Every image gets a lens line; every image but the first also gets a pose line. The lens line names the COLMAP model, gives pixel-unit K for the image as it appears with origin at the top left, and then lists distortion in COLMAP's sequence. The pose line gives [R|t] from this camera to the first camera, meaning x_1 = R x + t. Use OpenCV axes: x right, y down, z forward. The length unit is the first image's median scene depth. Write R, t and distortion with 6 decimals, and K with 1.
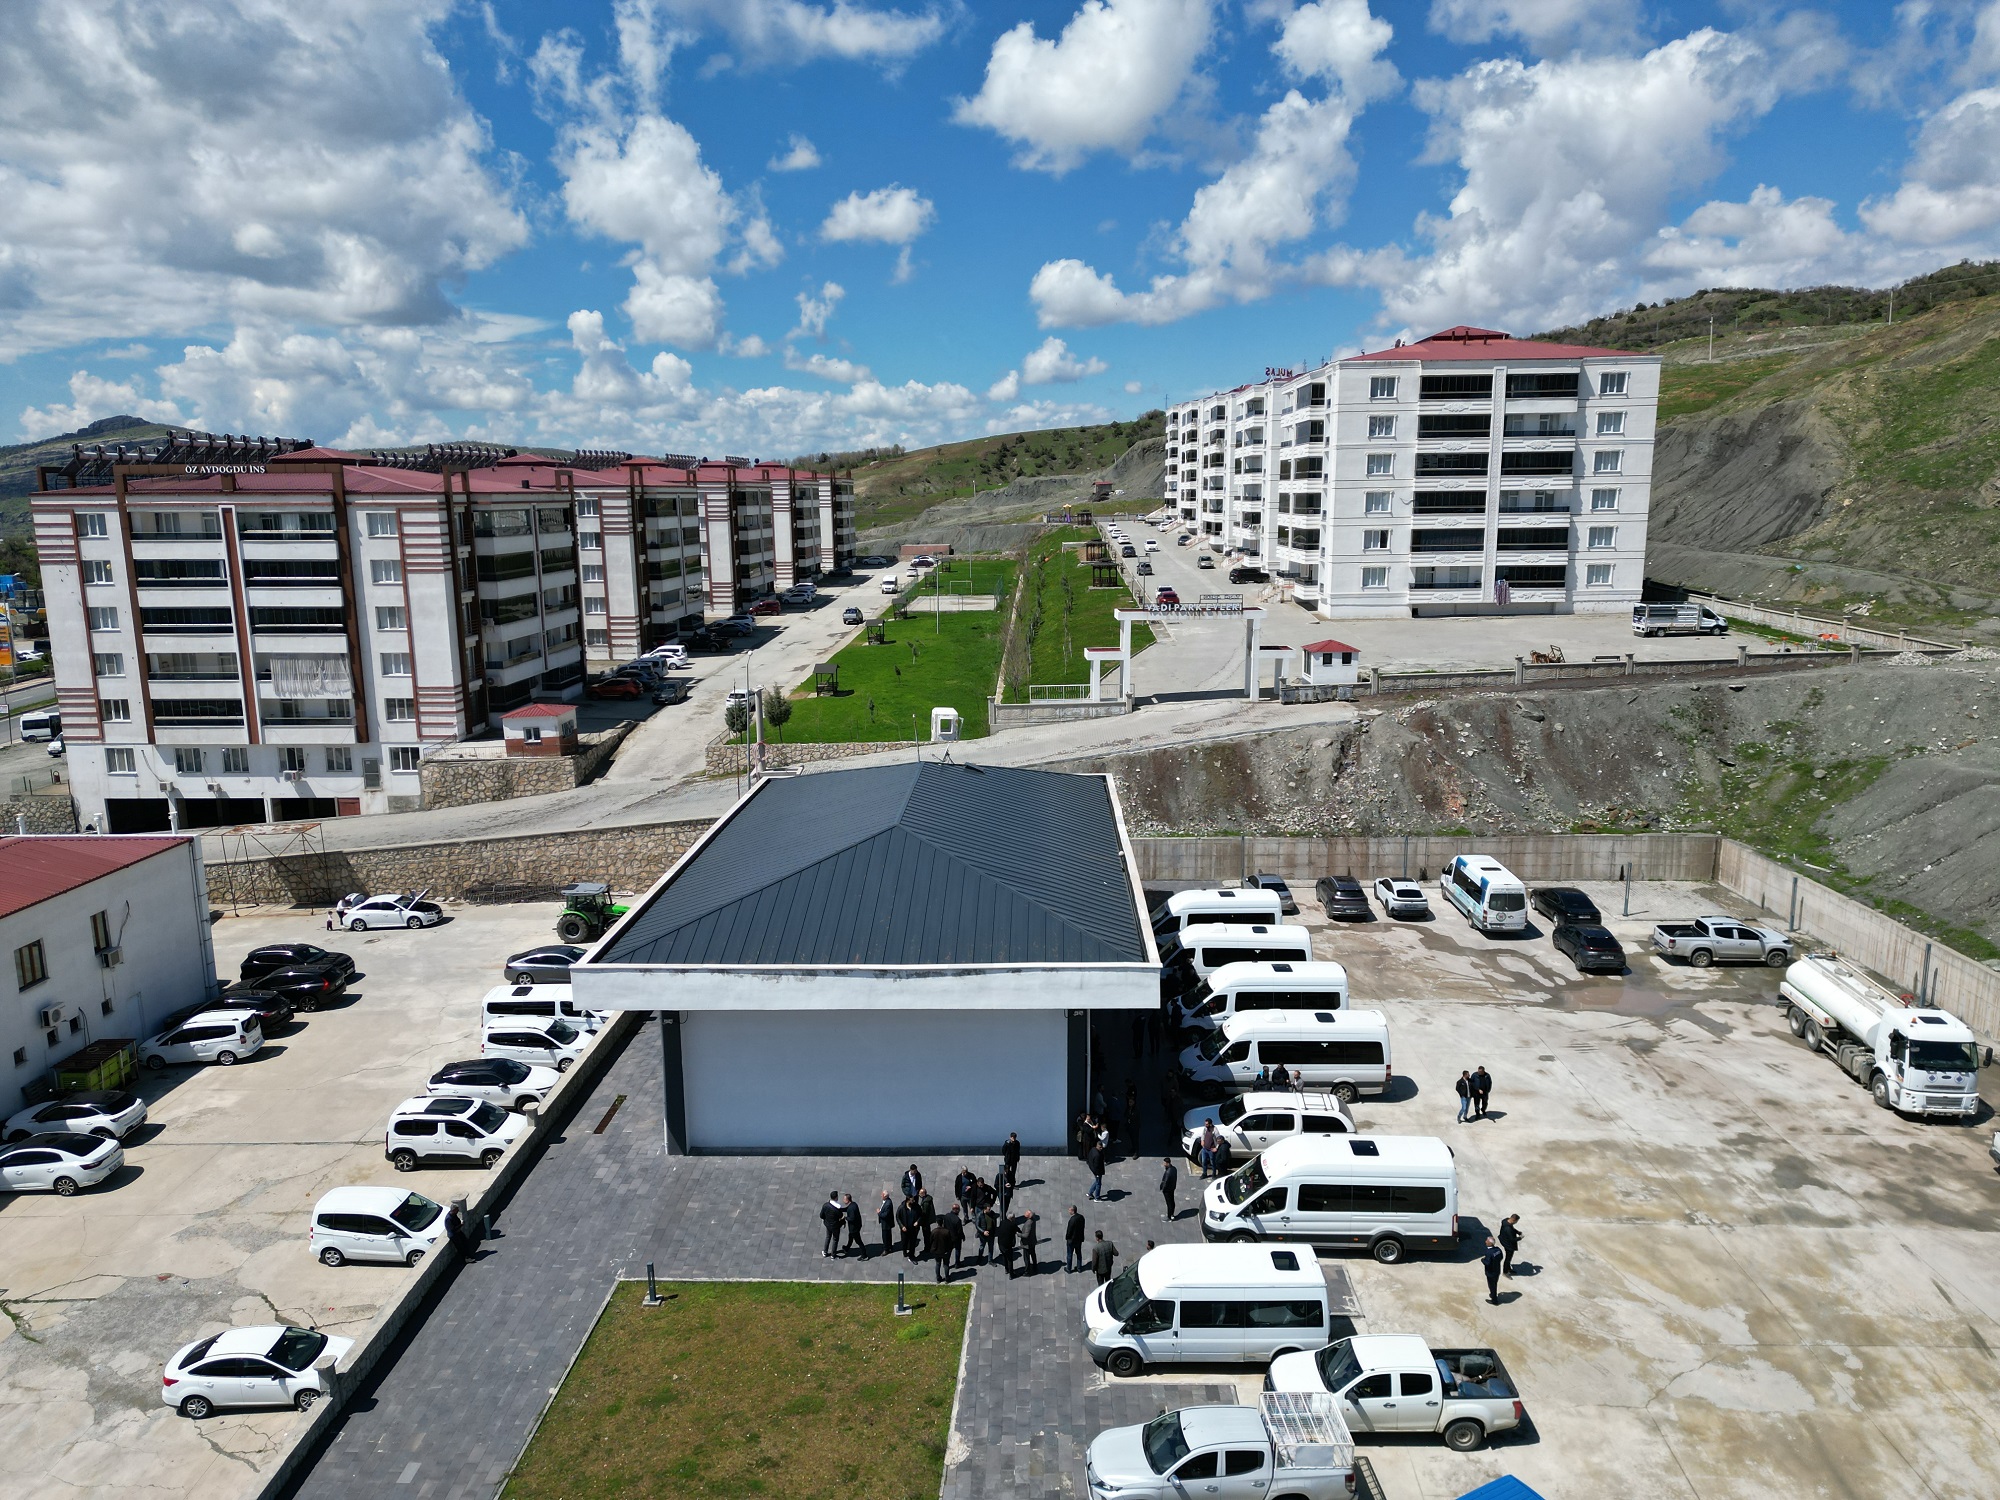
lens RADIAL K [[1407.7, 0, 1000.0], [0, 1407.7, 750.0], [0, 0, 1]] dist [0.069512, -0.069893]
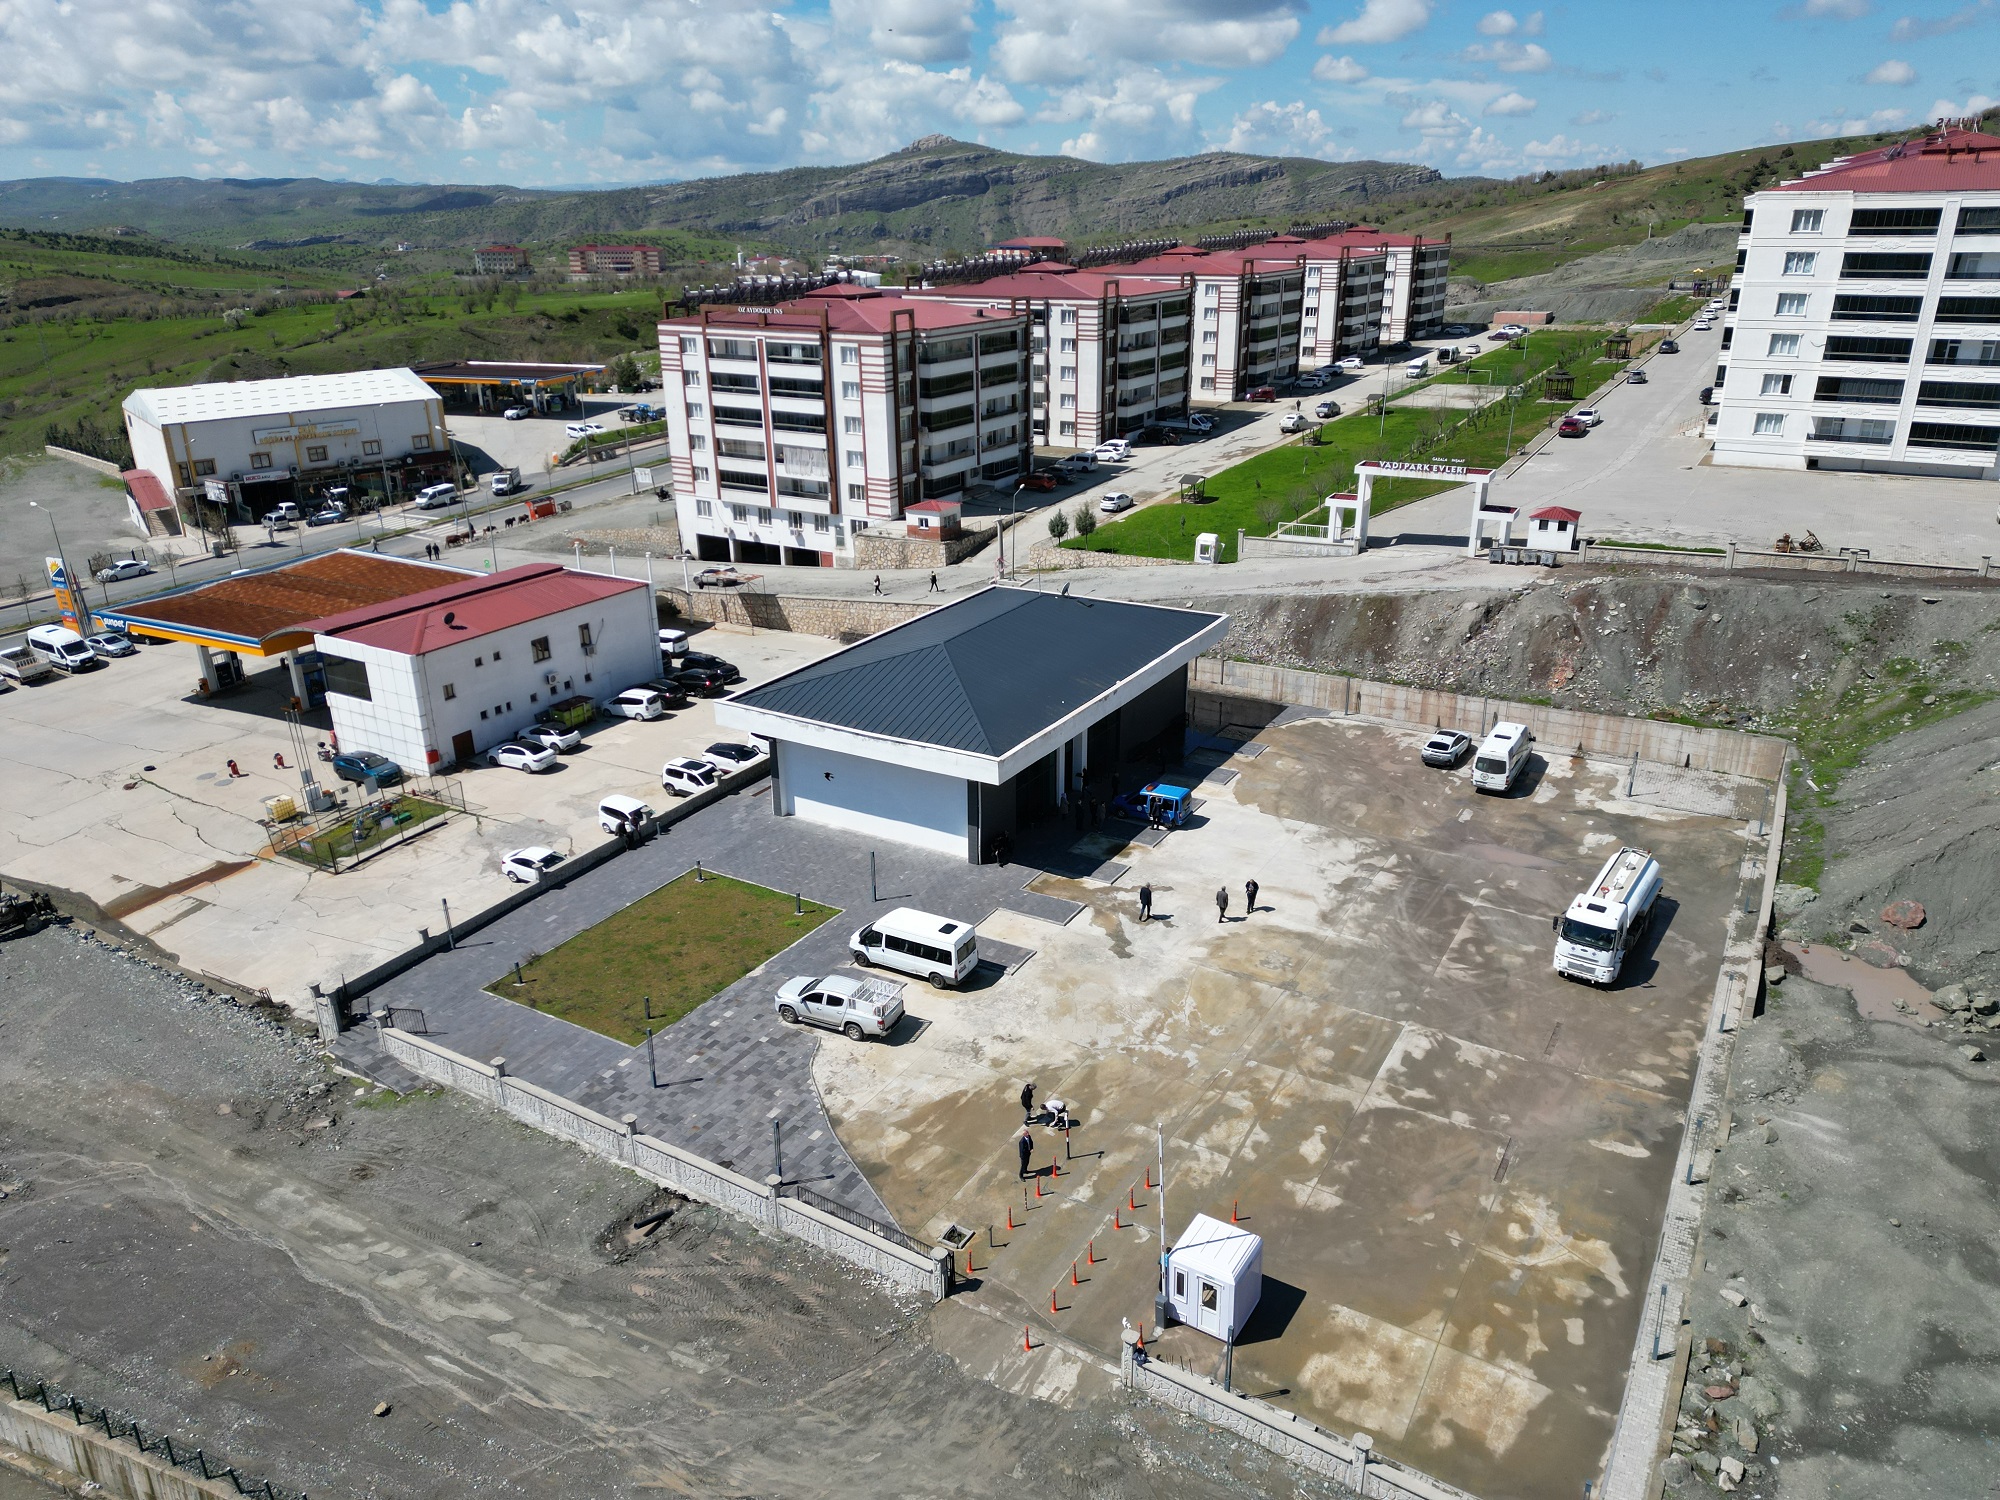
lens RADIAL K [[1408.9, 0, 1000.0], [0, 1408.9, 750.0], [0, 0, 1]] dist [0.096343, -0.091048]
pose [[0.874240, 0.175280, -0.452749, 0.378336], [-0.086231, 0.973786, 0.210489, -0.087740], [0.477775, -0.144977, 0.866437, -0.173285]]
